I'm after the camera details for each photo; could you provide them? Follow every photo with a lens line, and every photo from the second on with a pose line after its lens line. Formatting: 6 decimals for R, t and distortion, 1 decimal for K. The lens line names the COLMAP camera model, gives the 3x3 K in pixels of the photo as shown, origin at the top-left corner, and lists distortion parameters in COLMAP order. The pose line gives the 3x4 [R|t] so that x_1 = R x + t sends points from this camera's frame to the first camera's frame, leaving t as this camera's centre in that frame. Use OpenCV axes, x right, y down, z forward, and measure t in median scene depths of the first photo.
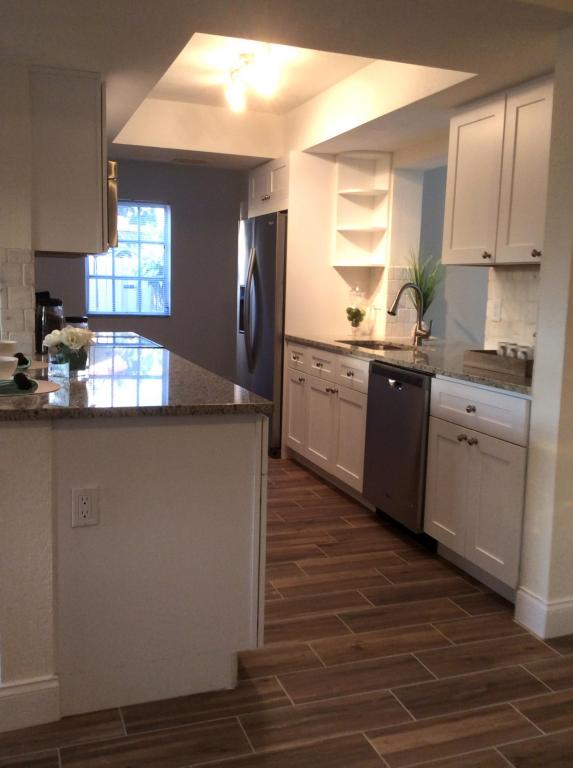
lens RADIAL K [[733.2, 0, 286.5], [0, 733.2, 384.0], [0, 0, 1]] dist [0.001180, 0.000138]
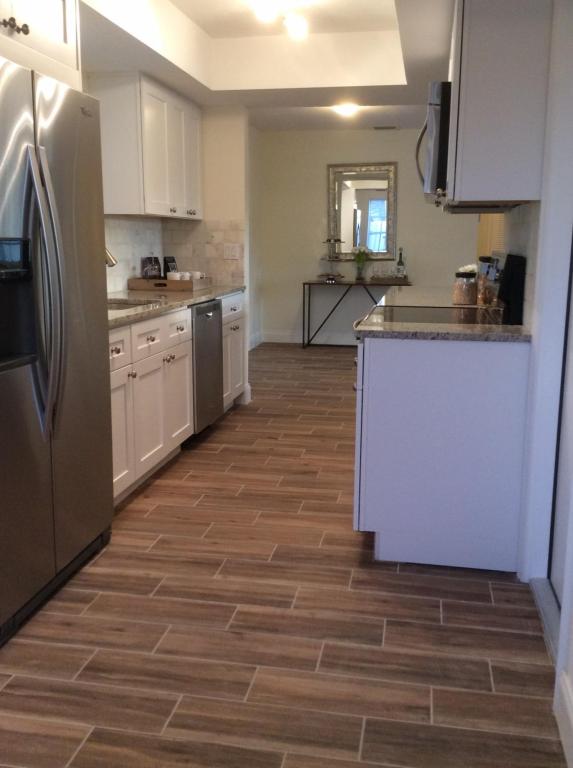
lens RADIAL K [[733.2, 0, 286.5], [0, 733.2, 384.0], [0, 0, 1]] dist [0.001180, 0.000138]
pose [[-0.858294, -0.129636, 0.496514, -0.529724], [0.042176, 0.946471, 0.320022, -0.251569], [-0.511423, 0.295614, -0.806882, 1.768849]]
